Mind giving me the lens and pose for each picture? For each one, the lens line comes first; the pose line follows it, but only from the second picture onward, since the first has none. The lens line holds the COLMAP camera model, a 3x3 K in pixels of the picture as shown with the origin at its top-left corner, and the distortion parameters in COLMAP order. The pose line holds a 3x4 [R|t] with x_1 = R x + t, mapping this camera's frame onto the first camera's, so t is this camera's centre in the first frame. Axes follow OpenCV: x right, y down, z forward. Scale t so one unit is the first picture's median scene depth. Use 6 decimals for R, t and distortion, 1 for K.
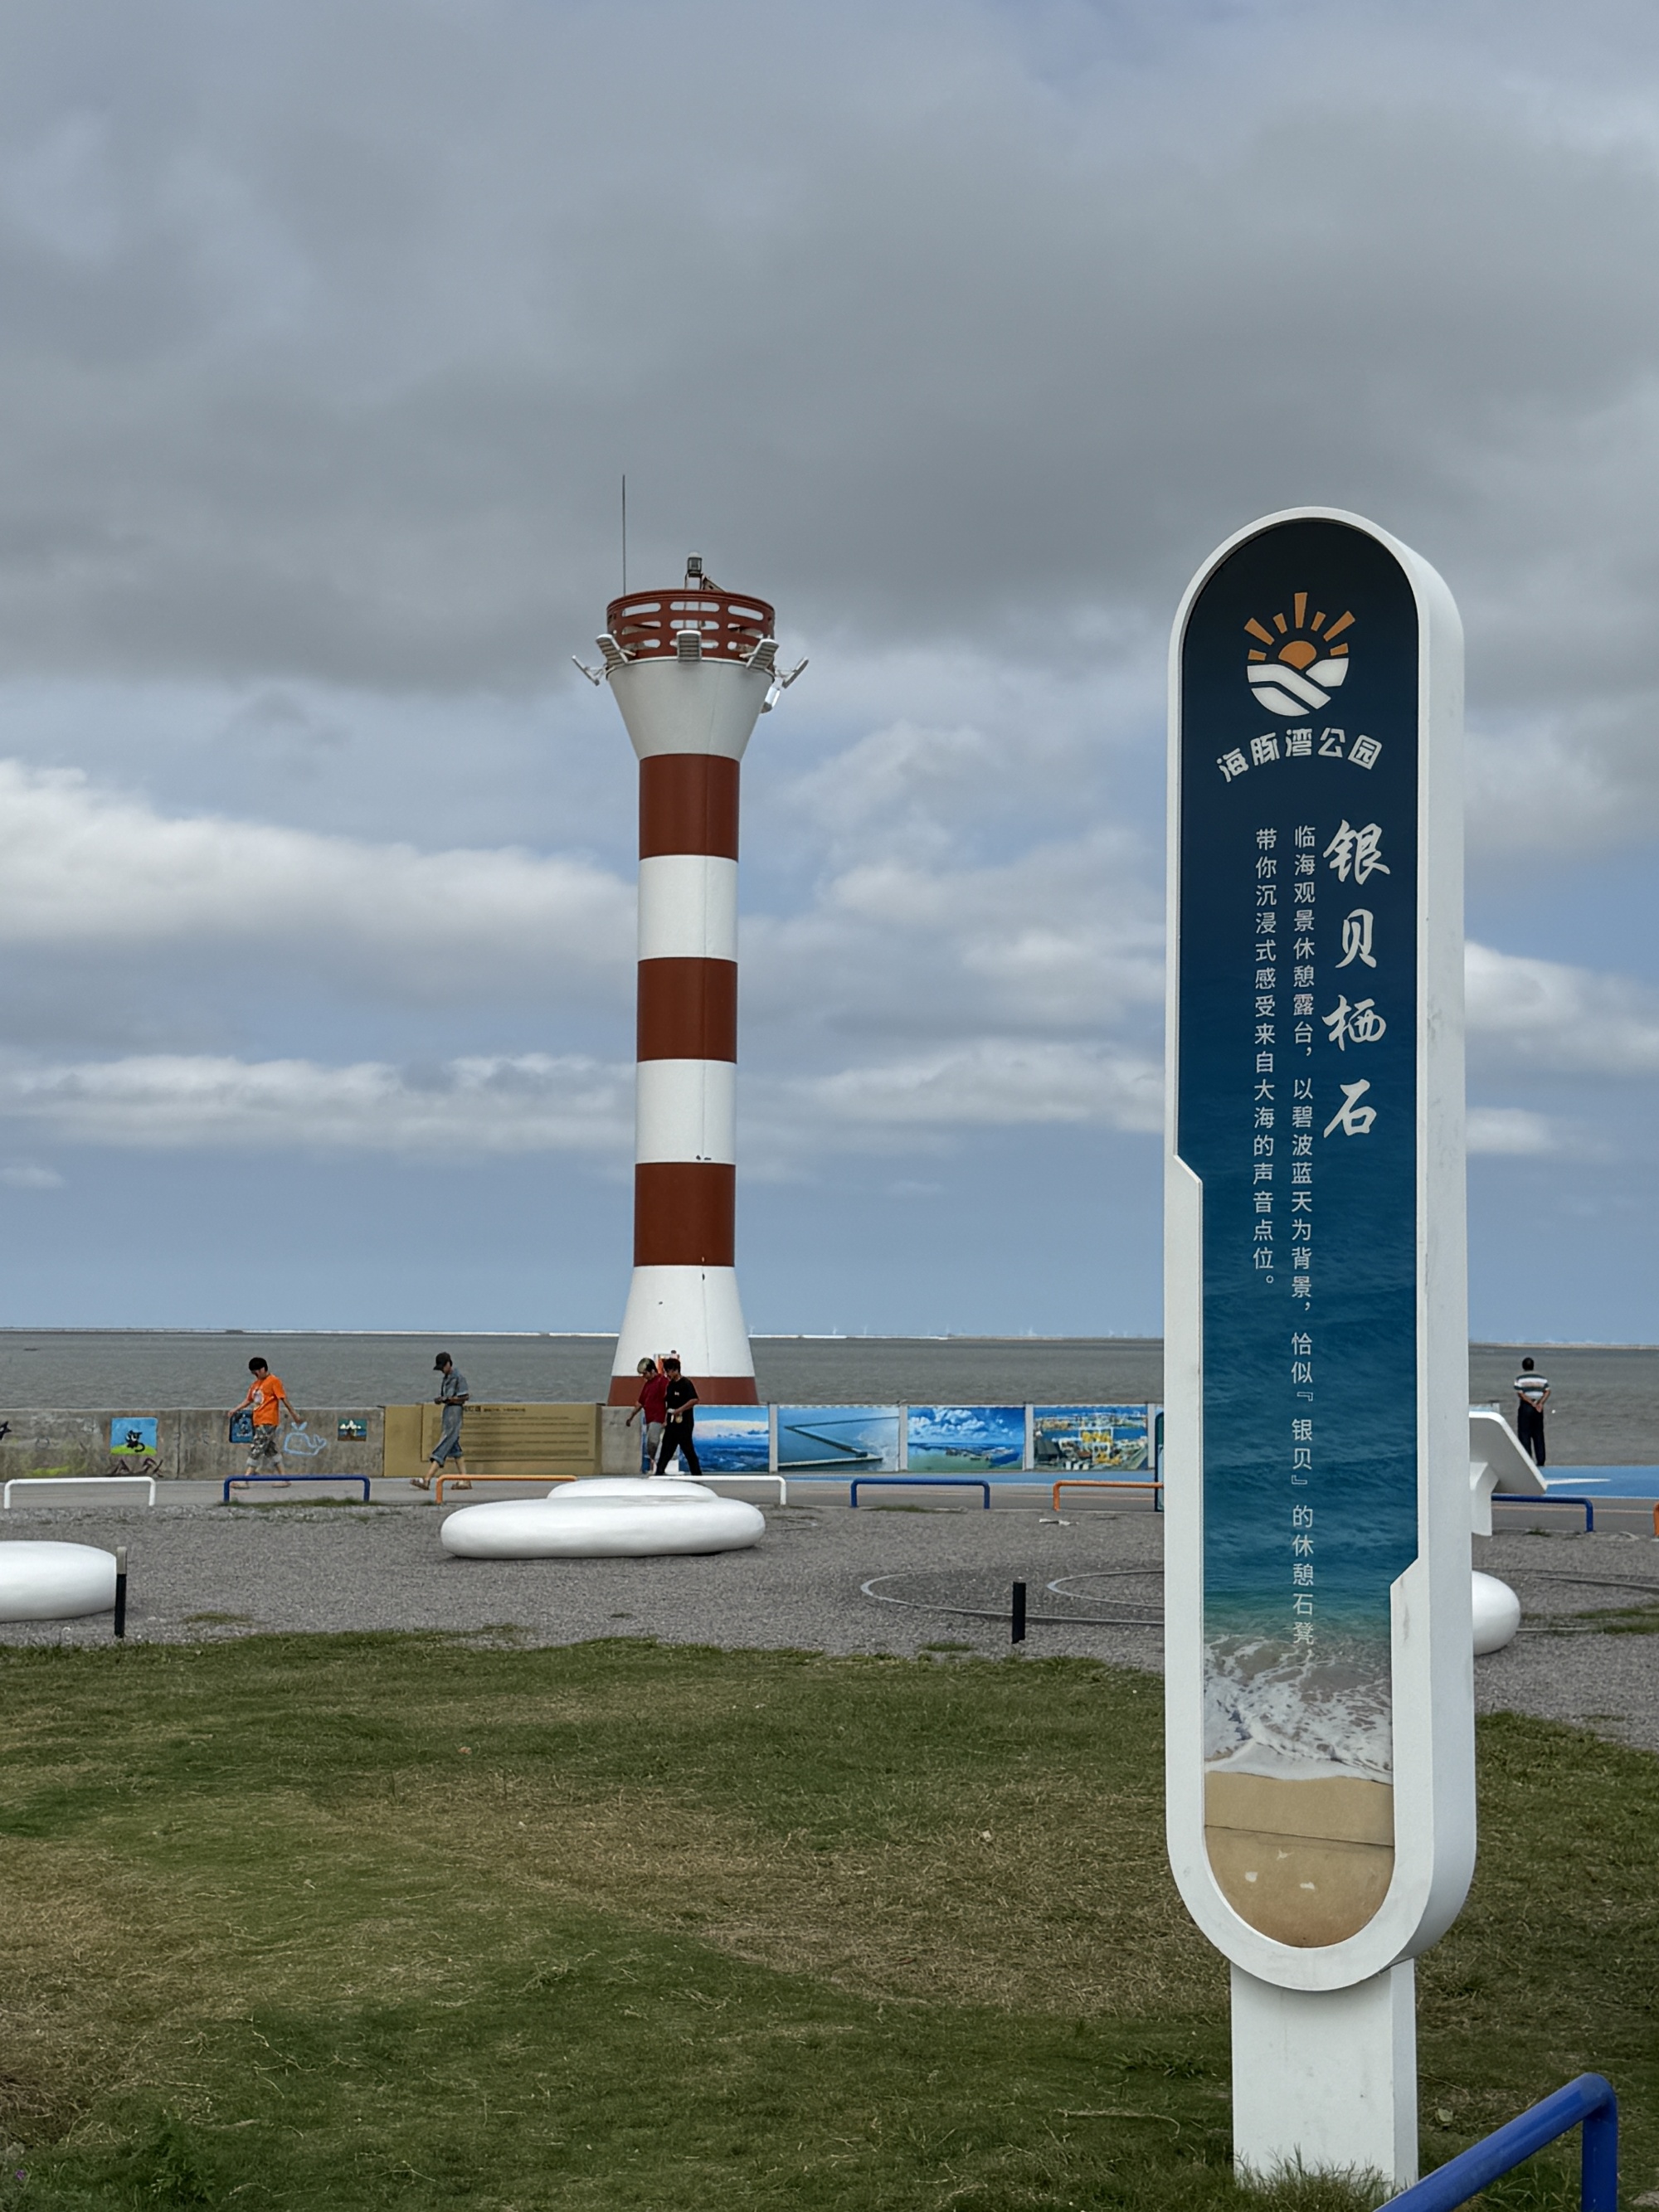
lens RADIAL K [[3091.9, 0, 829.5], [0, 3091.9, 1106.0], [0, 0, 1]] dist [0.085728, 0.070460]
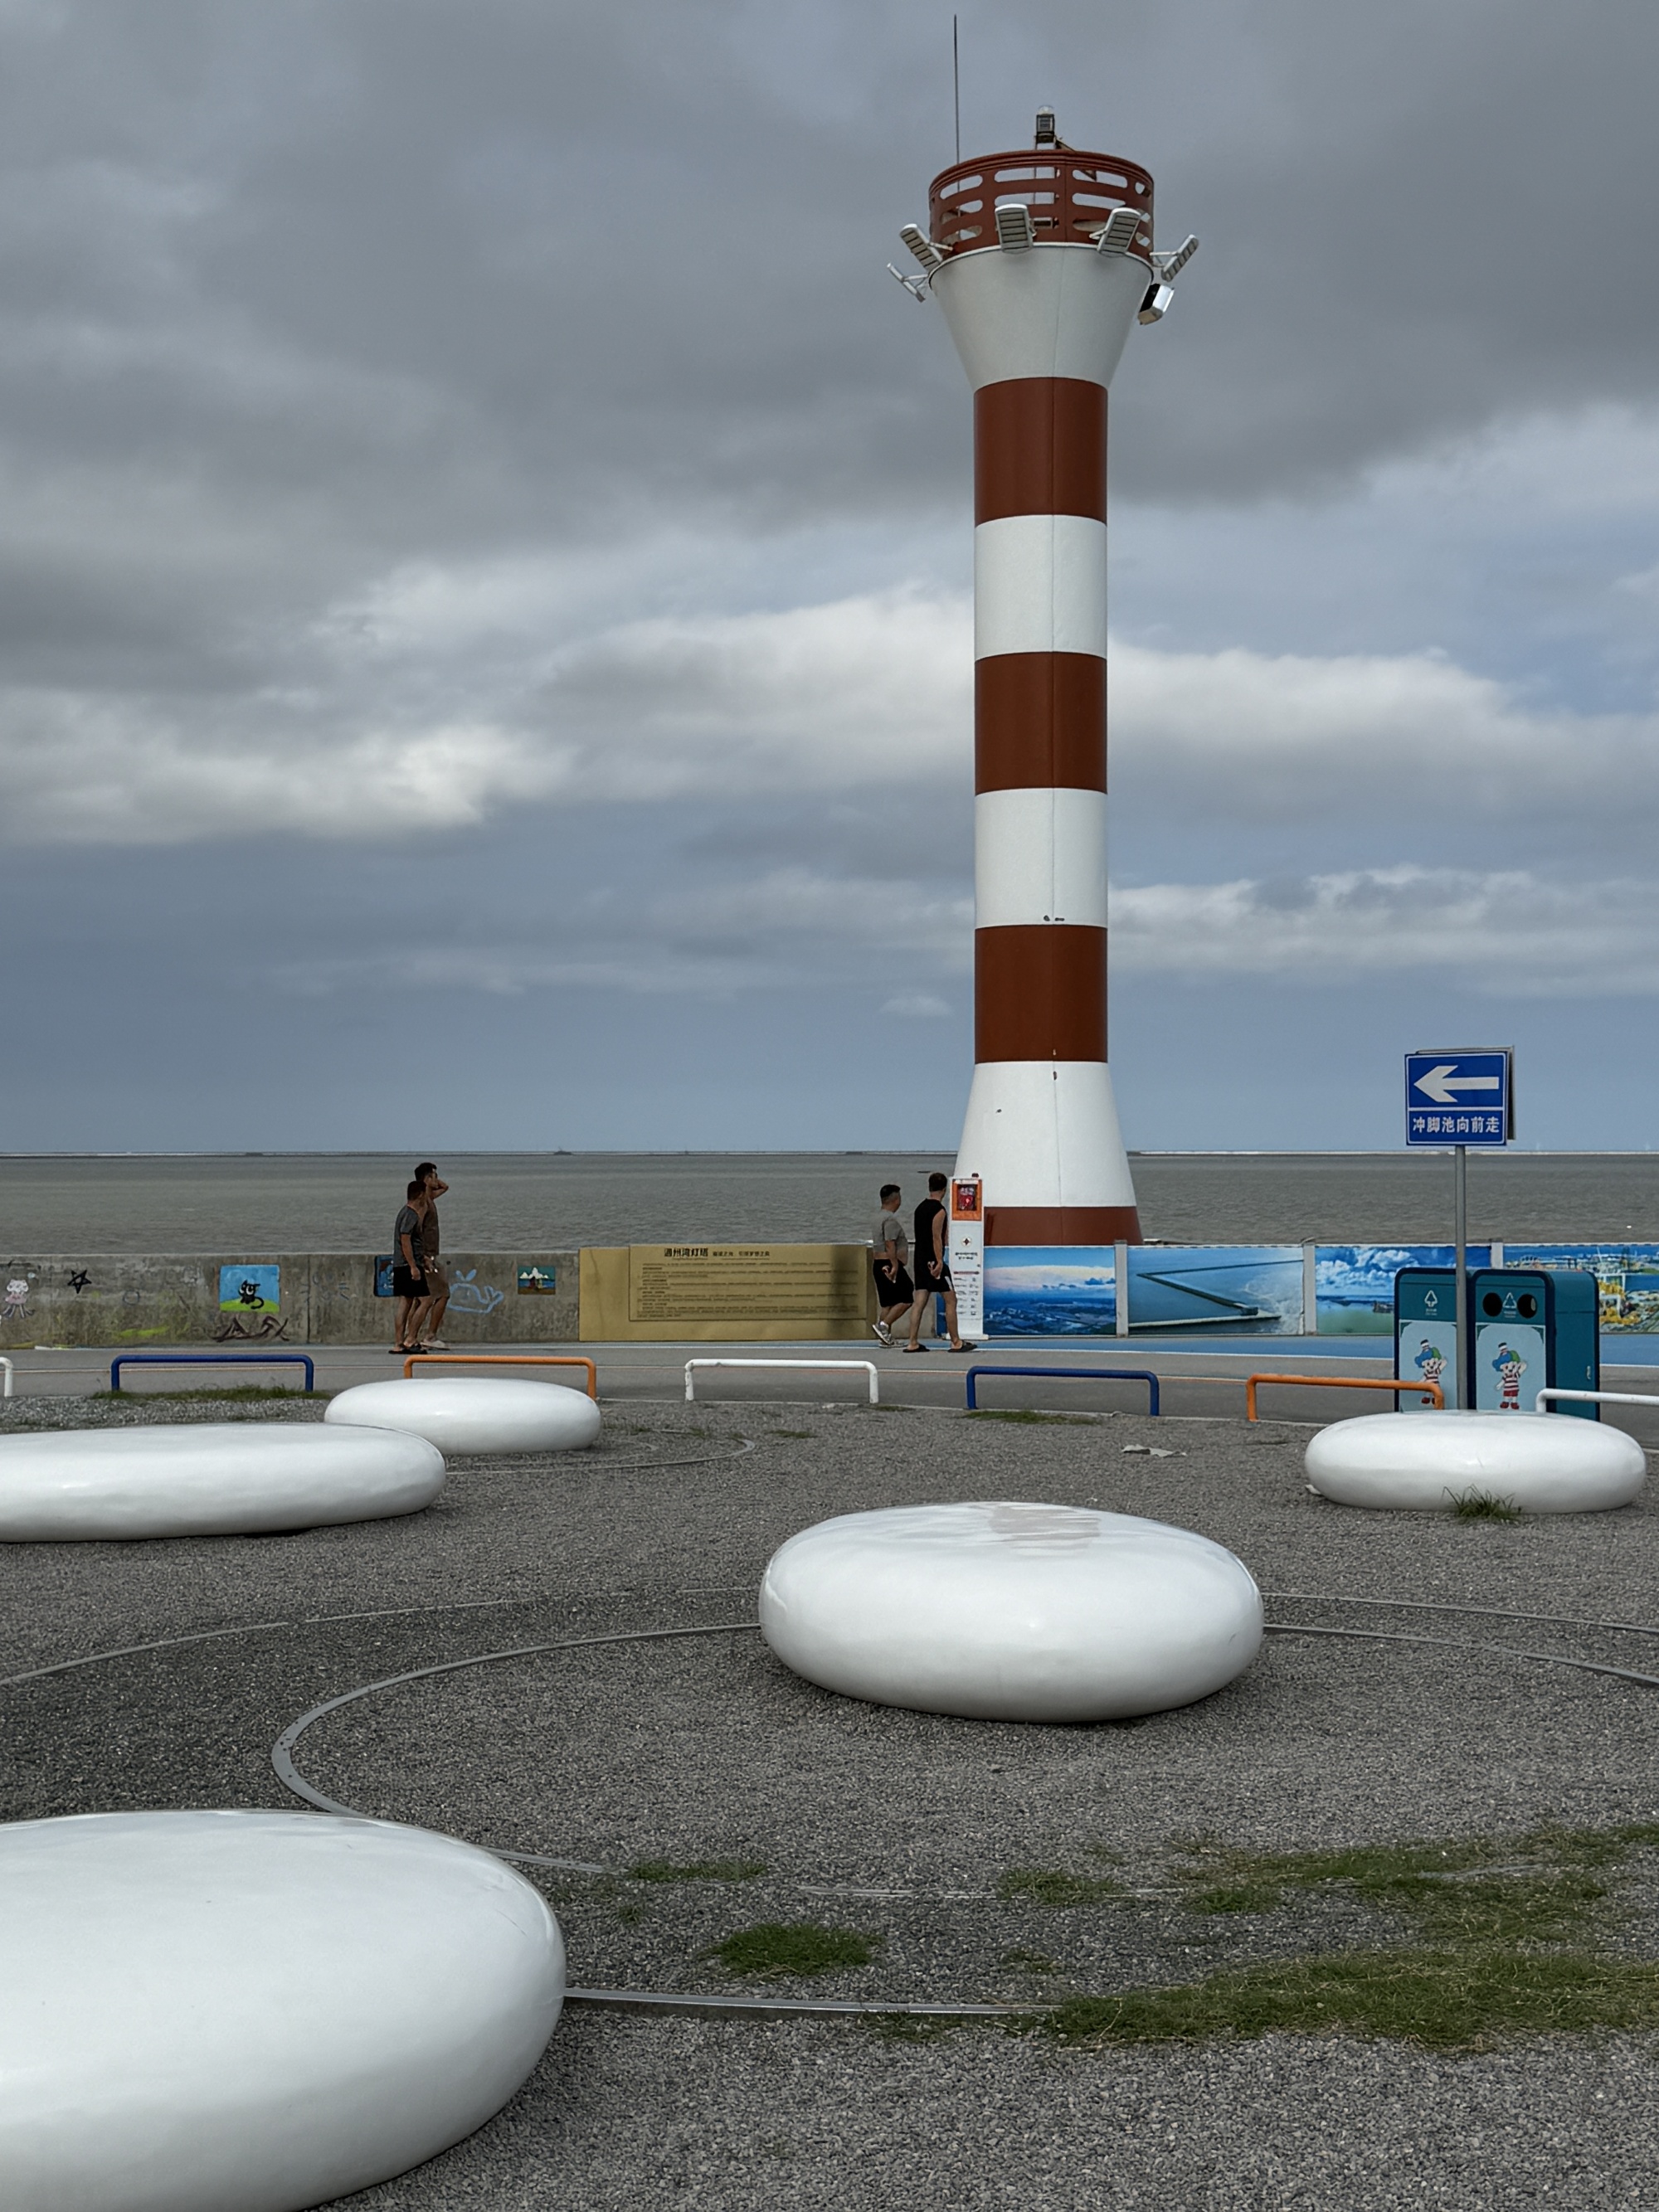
lens RADIAL K [[3091.9, 0, 829.5], [0, 3091.9, 1106.0], [0, 0, 1]] dist [0.085728, 0.070460]
pose [[0.960345, -0.015655, -0.278376, 0.119862], [0.031648, 0.998090, 0.053051, 0.021339], [0.277014, -0.059758, 0.959006, 0.265995]]
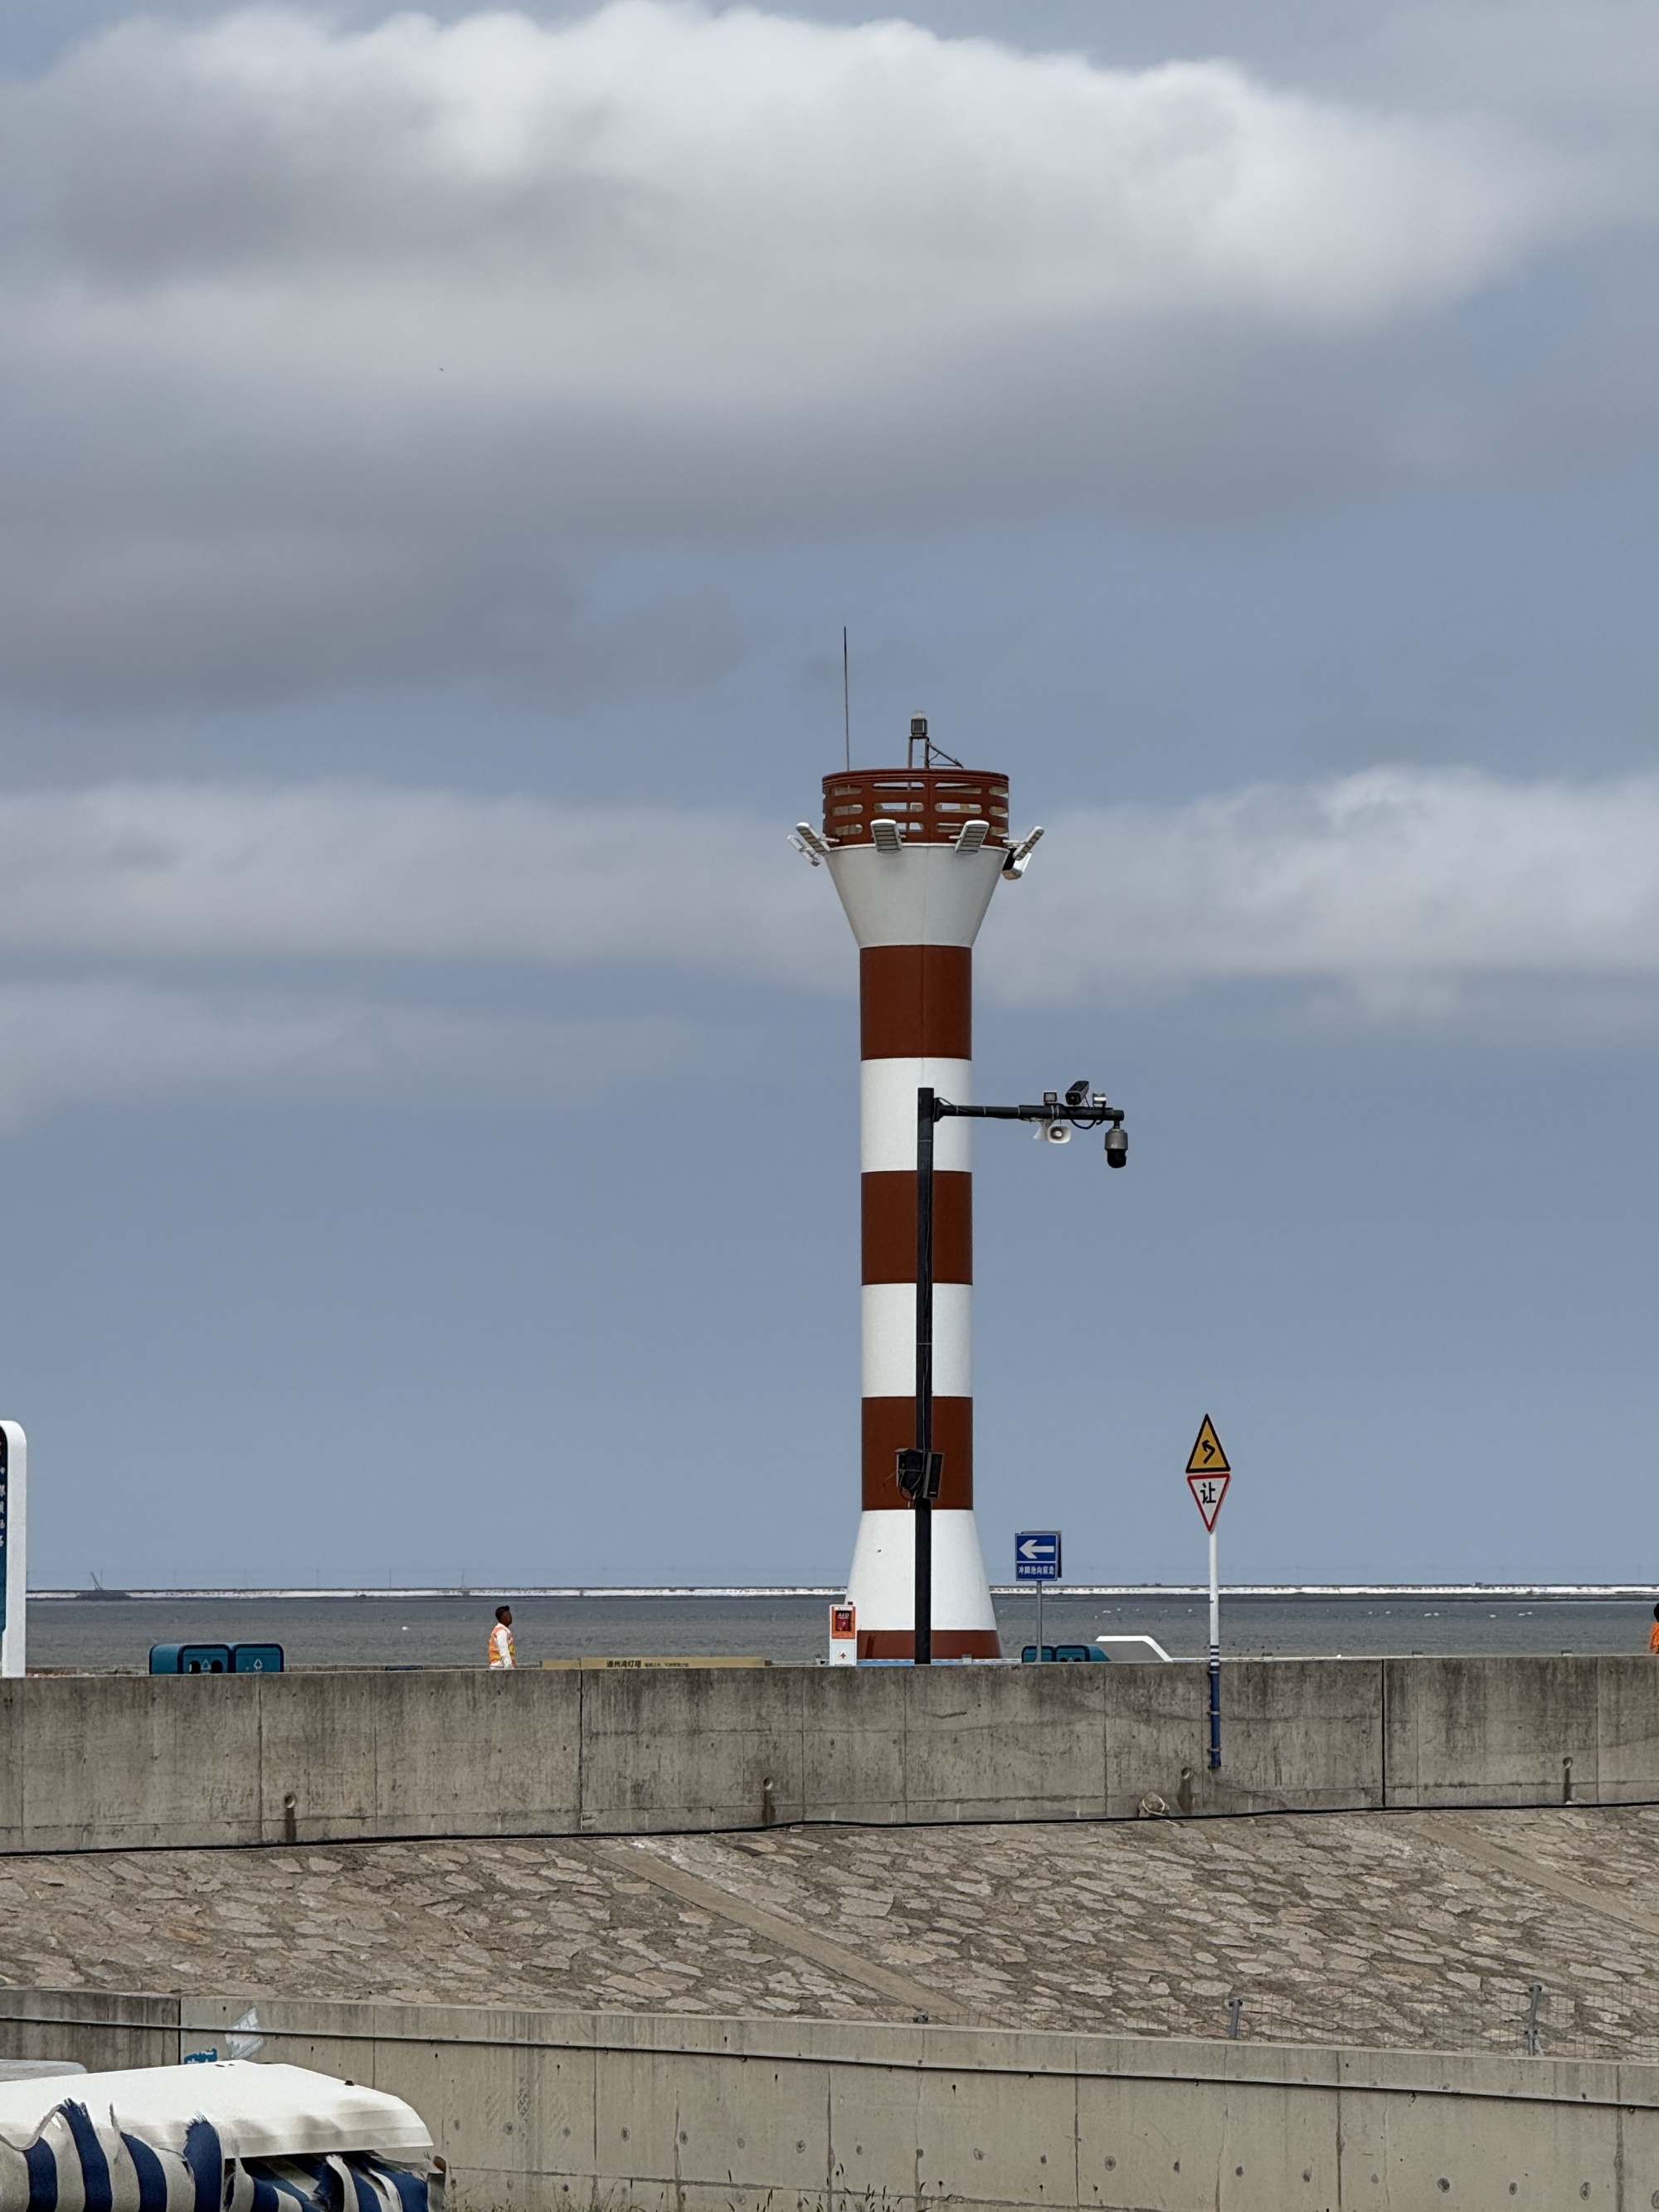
lens RADIAL K [[9046.3, 0, 829.5], [0, 9046.3, 1106.0], [0, 0, 1]] dist [-0.164769, -0.894326]
pose [[0.958442, -0.028642, -0.283847, 0.714182], [0.034033, 0.999322, 0.014077, -0.109433], [0.283252, -0.023152, 0.958766, -1.613628]]
